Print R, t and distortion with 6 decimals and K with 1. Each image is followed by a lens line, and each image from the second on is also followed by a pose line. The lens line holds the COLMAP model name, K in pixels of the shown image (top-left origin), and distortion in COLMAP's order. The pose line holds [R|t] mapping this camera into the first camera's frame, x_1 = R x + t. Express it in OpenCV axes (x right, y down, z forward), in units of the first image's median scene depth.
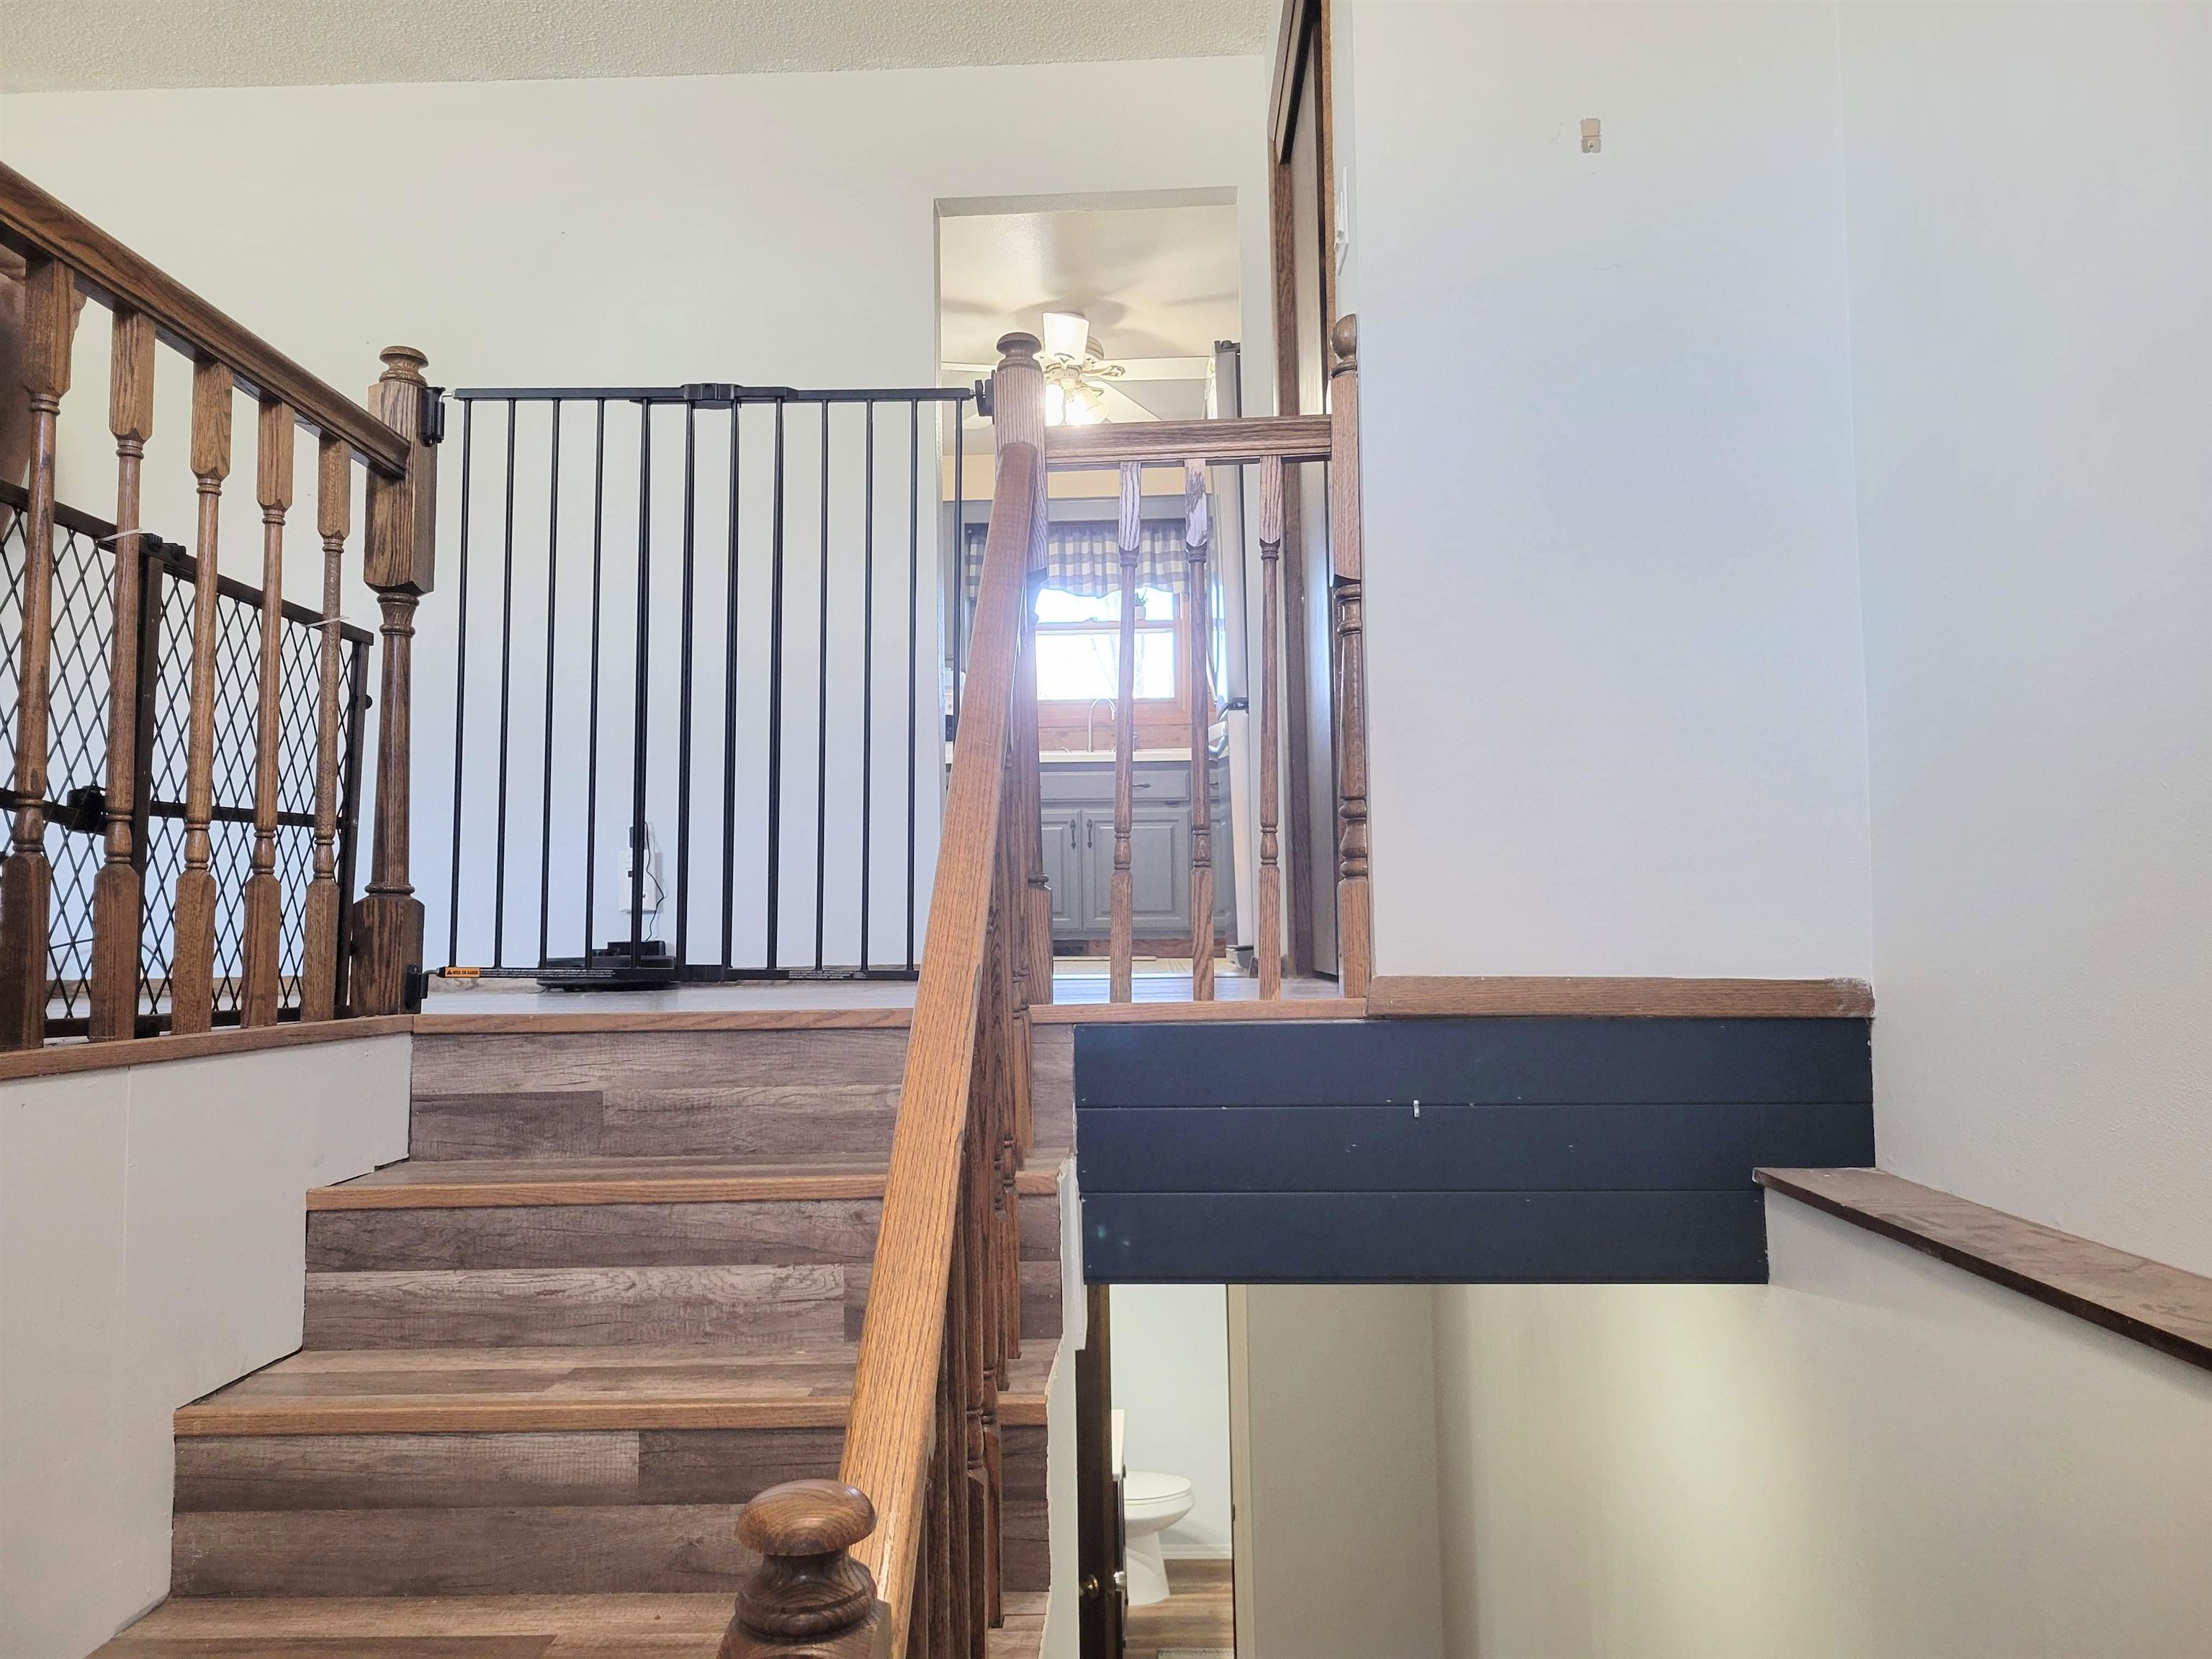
lens RADIAL K [[1653.8, 0, 1093.3], [0, 1653.8, 845.7], [0, 0, 1]] dist [0.056960, -0.039647]
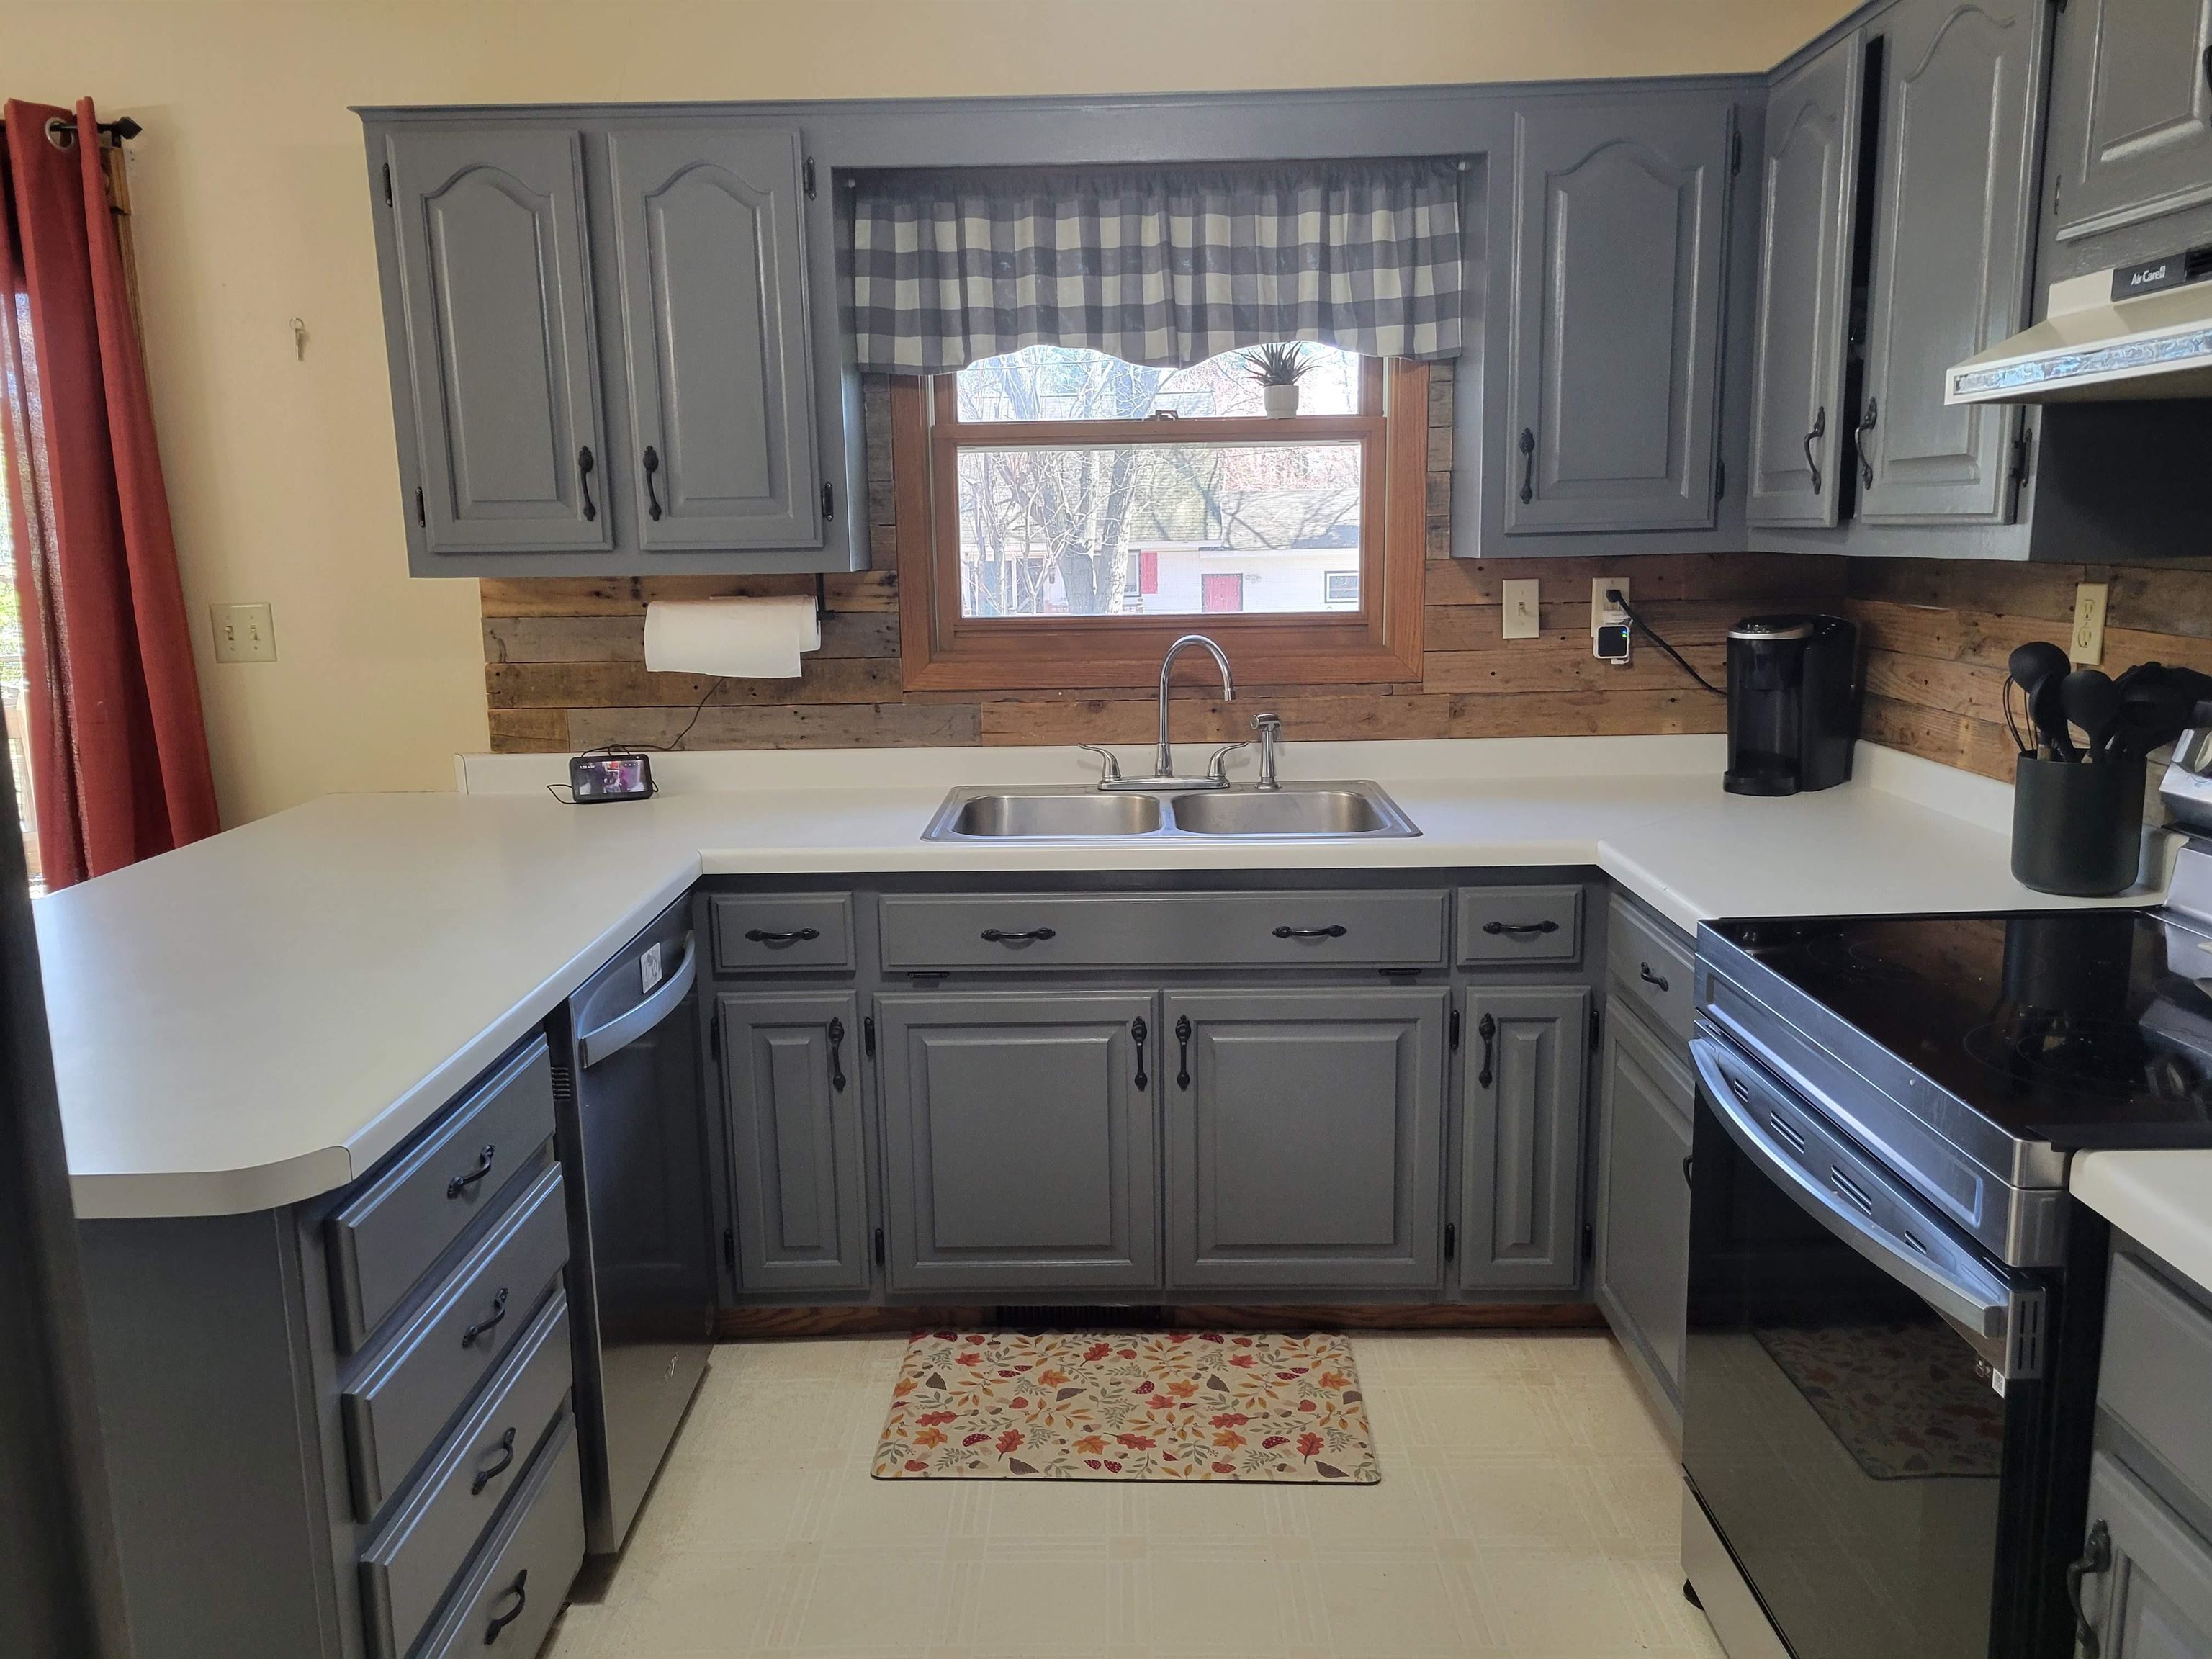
lens RADIAL K [[1653.8, 0, 1106.2], [0, 1653.8, 833.1], [0, 0, 1]] dist [0.056960, -0.039647]
pose [[0.999637, -0.009413, 0.025234, -0.090147], [0.003160, 0.971455, 0.237203, -0.459062], [-0.026746, -0.237038, 0.971132, 1.992431]]
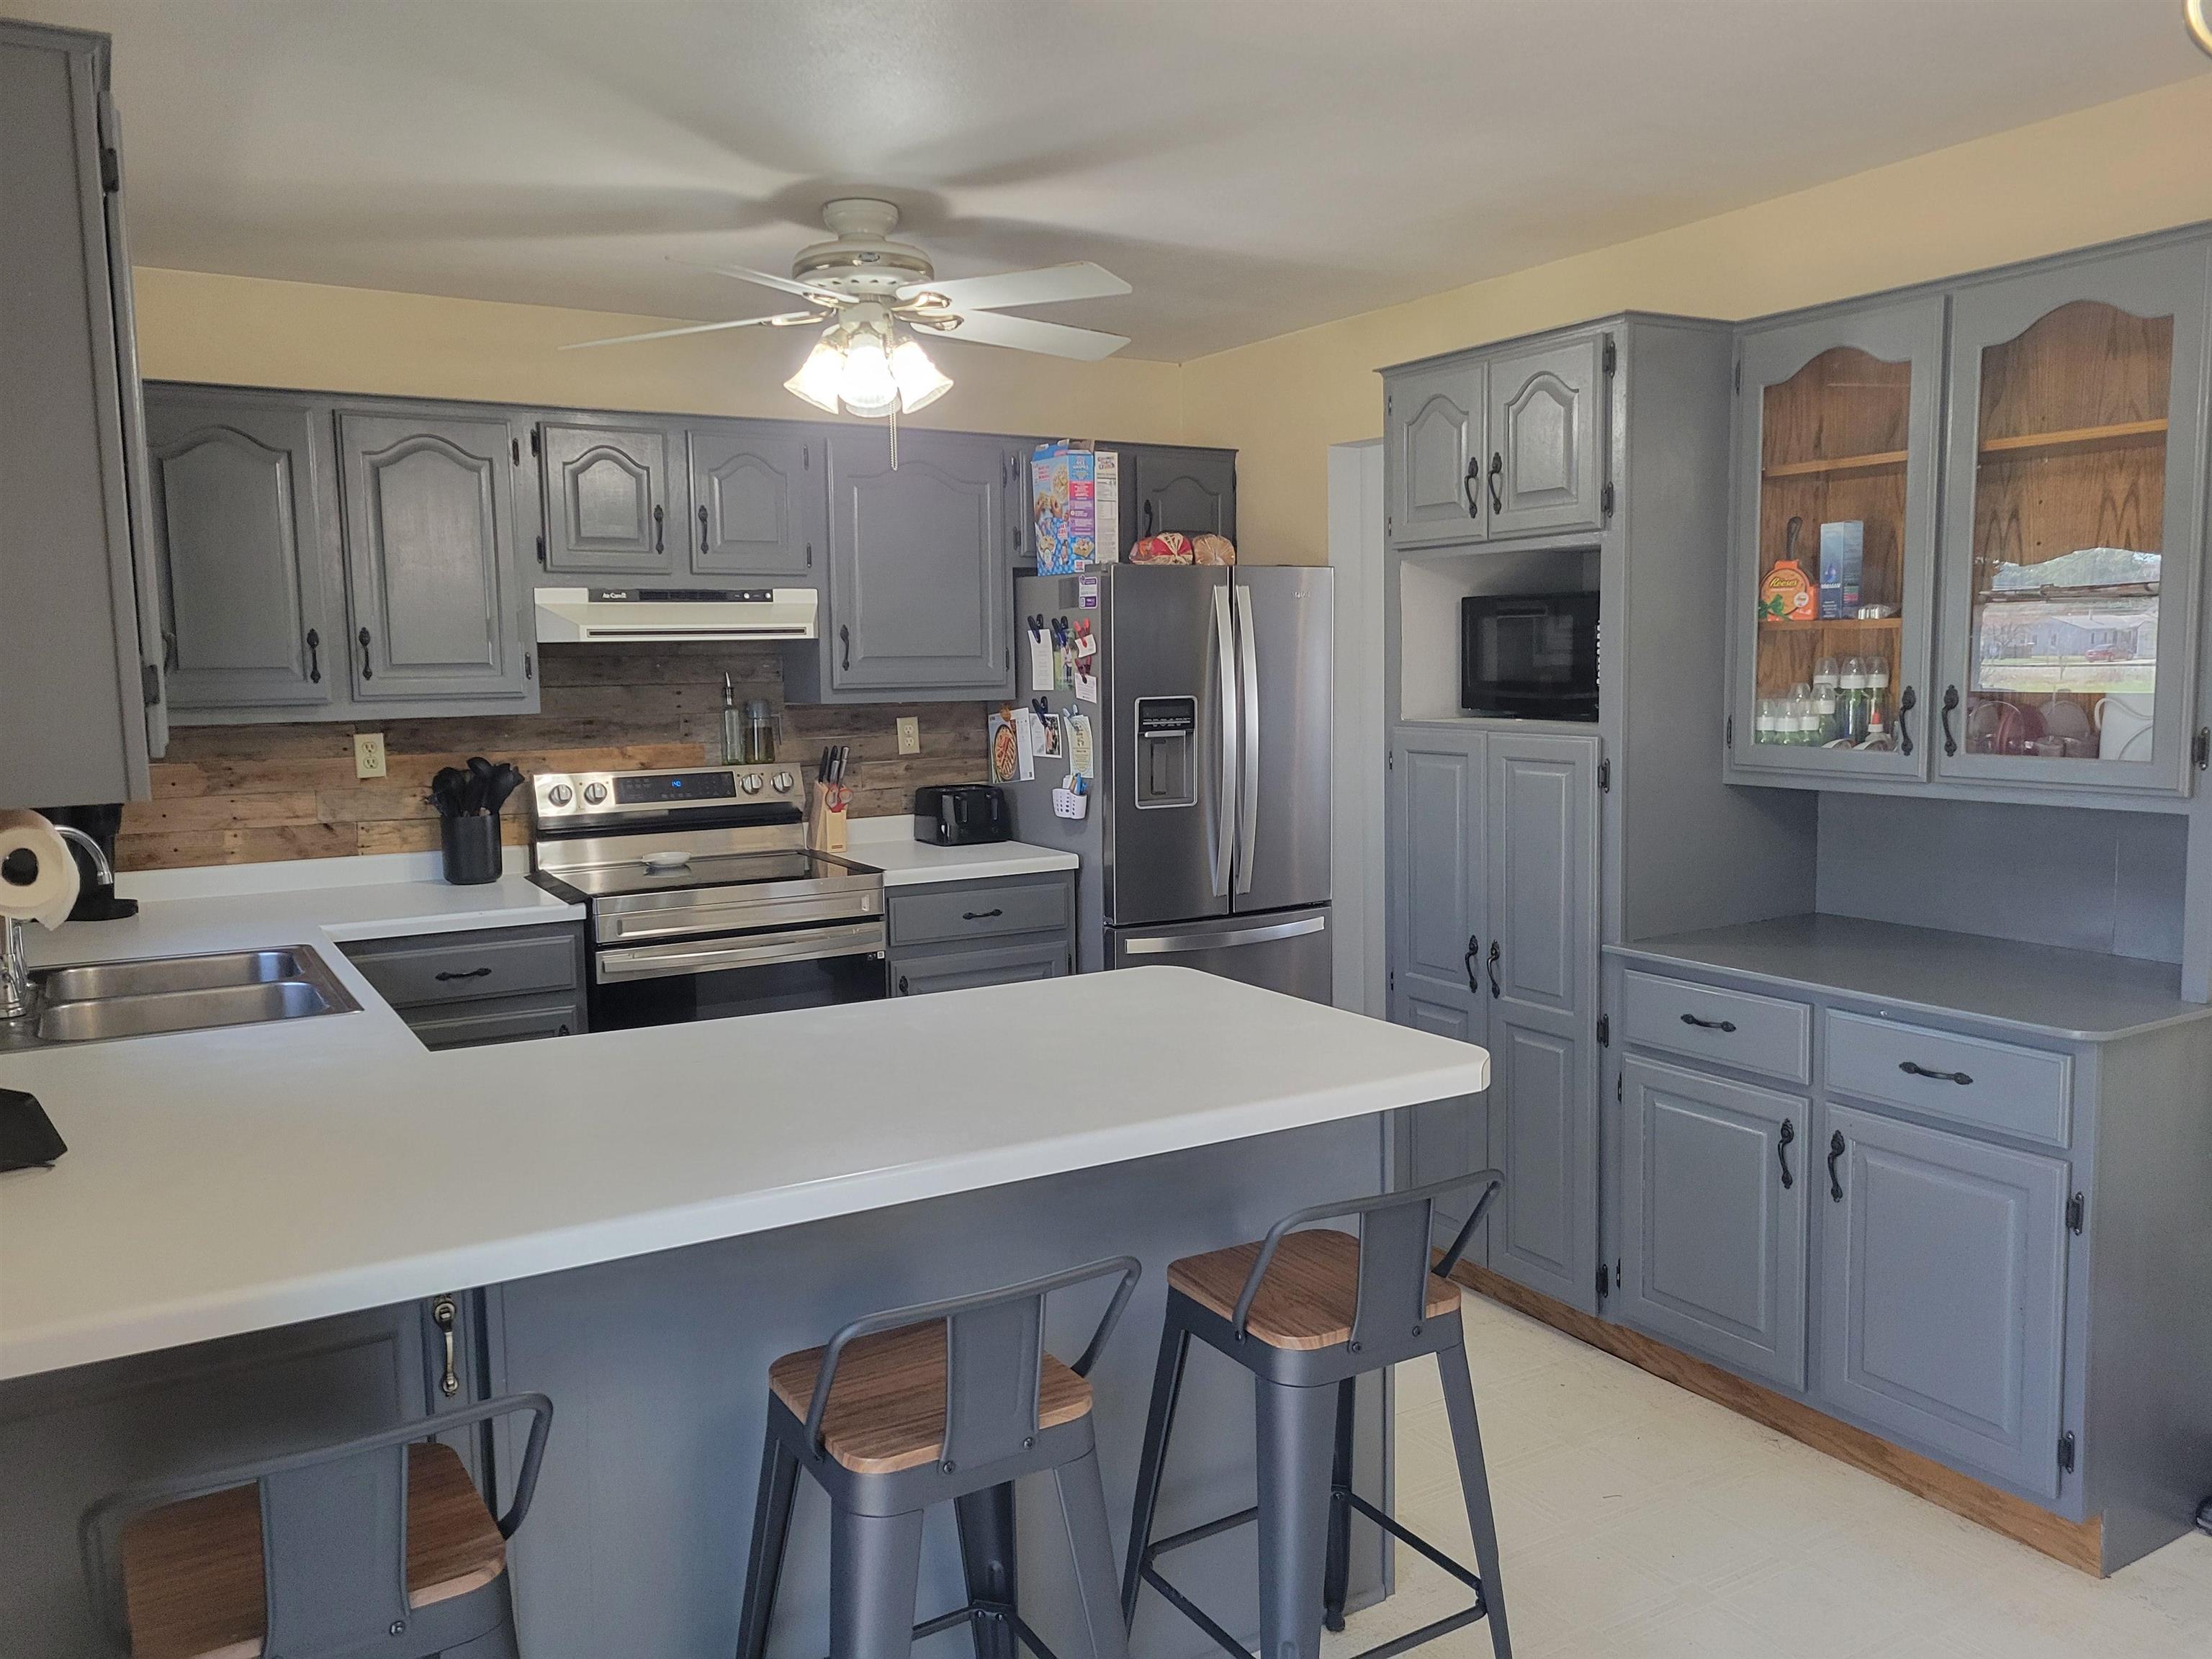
lens RADIAL K [[1653.8, 0, 1106.6], [0, 1653.8, 837.7], [0, 0, 1]] dist [0.056960, -0.039647]
pose [[-0.550361, -0.071435, 0.831866, -1.477172], [-0.022586, 0.997242, 0.070694, -0.395046], [-0.834622, 0.020119, -0.550456, 3.362954]]
